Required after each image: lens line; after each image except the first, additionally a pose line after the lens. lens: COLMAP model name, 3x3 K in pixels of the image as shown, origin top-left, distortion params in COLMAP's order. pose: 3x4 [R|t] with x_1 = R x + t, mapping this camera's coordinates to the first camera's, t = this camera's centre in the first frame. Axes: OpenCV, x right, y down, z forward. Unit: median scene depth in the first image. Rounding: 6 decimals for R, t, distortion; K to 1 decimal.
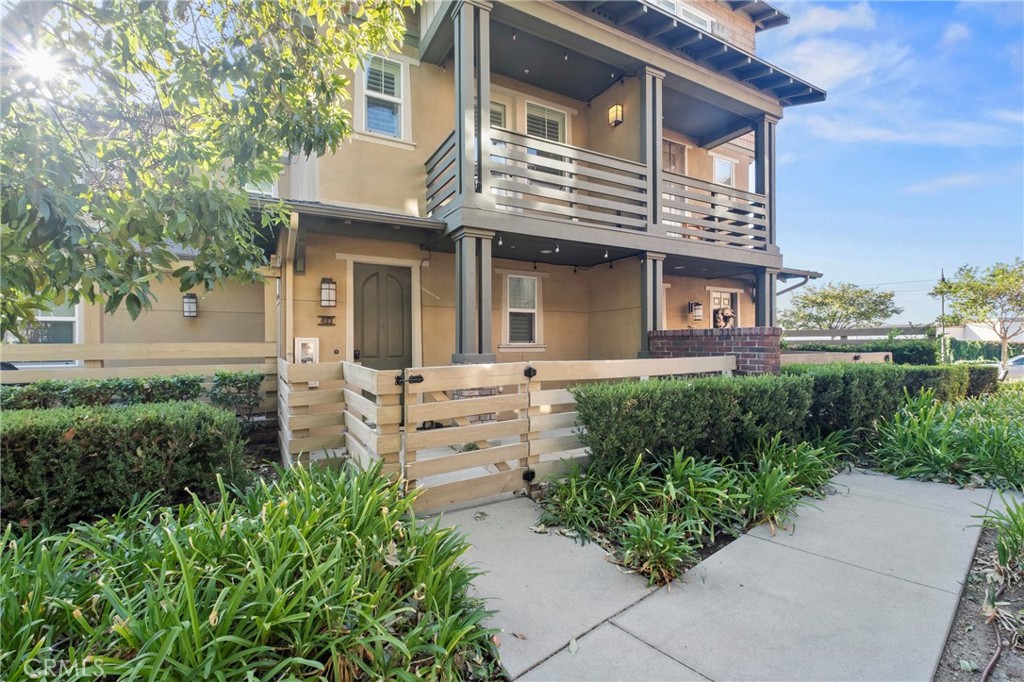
lens RADIAL K [[447.5, 0, 513.0], [0, 447.5, 344.3], [0, 0, 1]] dist [-0.001145, -0.000659]
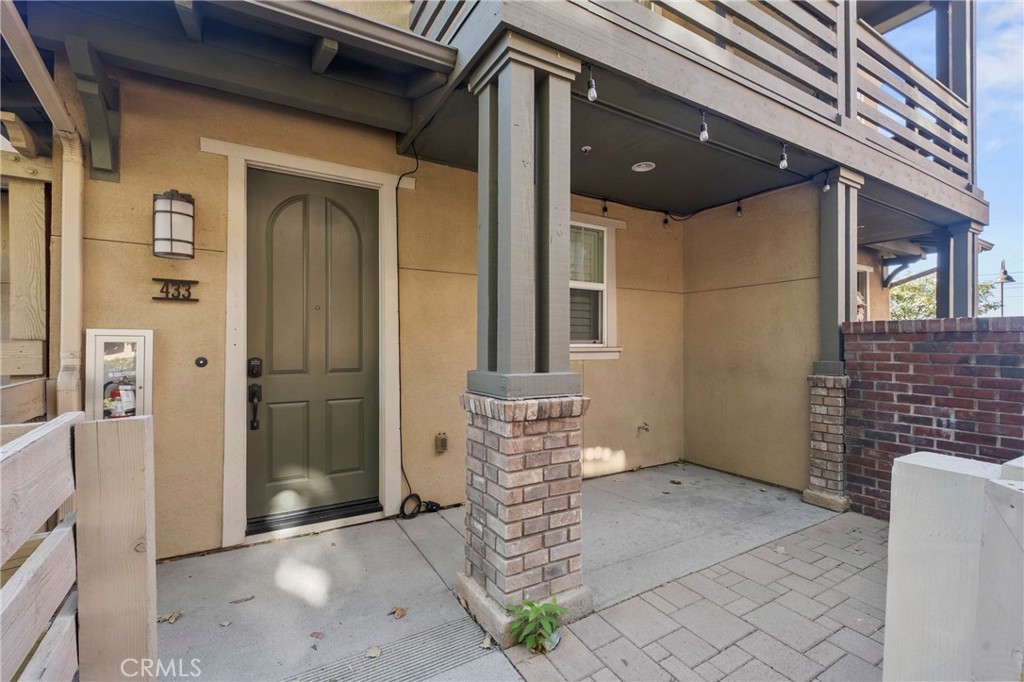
lens RADIAL K [[447.5, 0, 513.0], [0, 447.5, 344.3], [0, 0, 1]] dist [-0.001145, -0.000659]
pose [[0.999722, 0.005520, 0.022909, -0.089918], [-0.005581, 0.999981, 0.002605, -0.003366], [-0.022895, -0.002732, 0.999734, 0.506843]]
